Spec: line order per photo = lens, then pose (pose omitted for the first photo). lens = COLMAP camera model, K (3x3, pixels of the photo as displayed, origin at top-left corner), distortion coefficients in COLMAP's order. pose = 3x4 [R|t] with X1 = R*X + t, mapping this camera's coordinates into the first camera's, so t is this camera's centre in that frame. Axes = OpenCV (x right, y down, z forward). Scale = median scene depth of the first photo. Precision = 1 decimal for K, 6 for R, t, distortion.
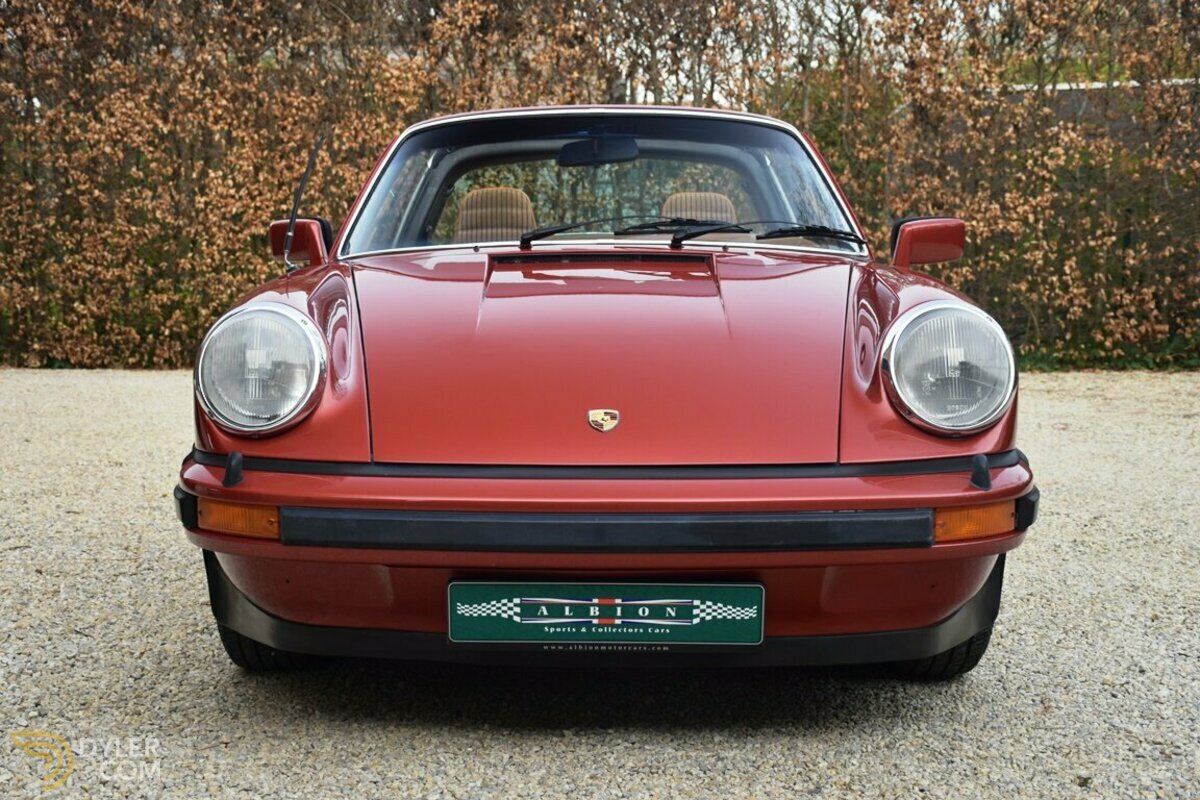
lens RADIAL K [[1534.7, 0, 600.0], [0, 1534.7, 400.0], [0, 0, 1]] dist [0.248796, 0.012324]
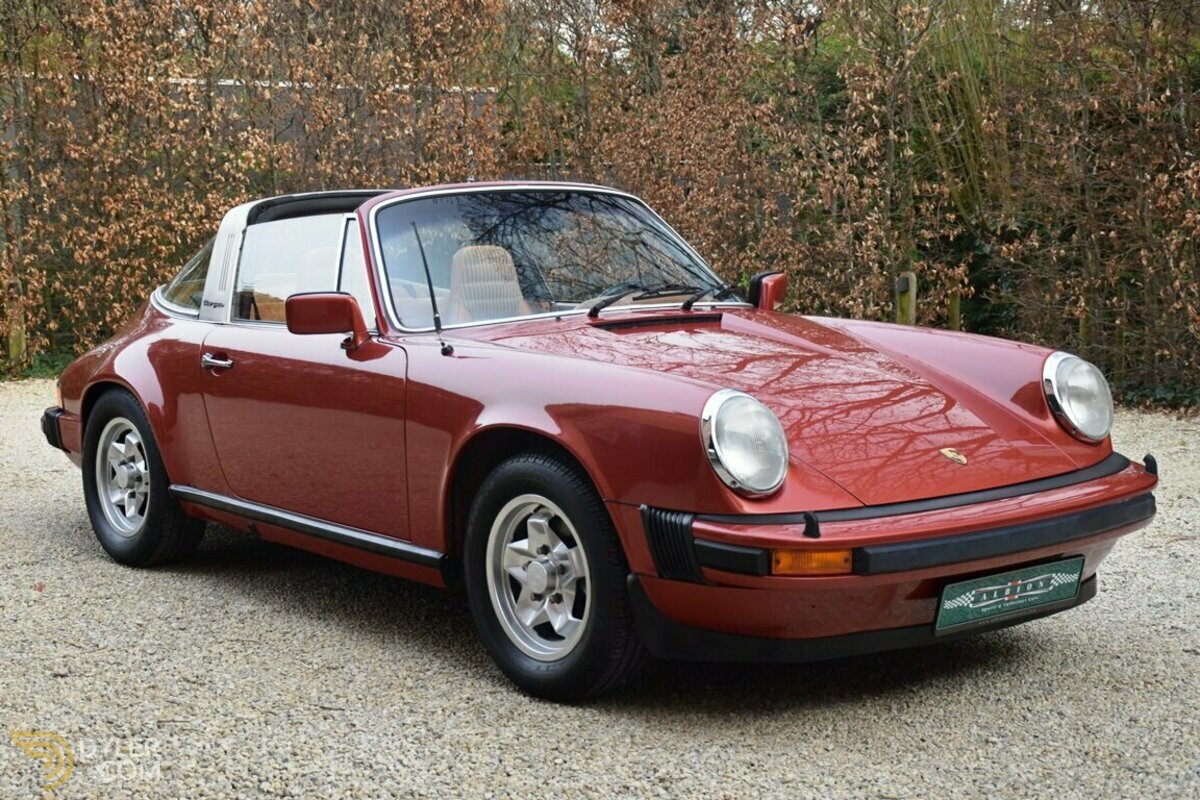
lens RADIAL K [[1534.7, 0, 600.0], [0, 1534.7, 400.0], [0, 0, 1]] dist [0.248796, 0.012324]
pose [[0.816139, -0.093214, 0.570288, -0.134772], [0.085566, 0.995519, 0.040265, -0.015679], [-0.571485, 0.015935, 0.820458, 0.002679]]
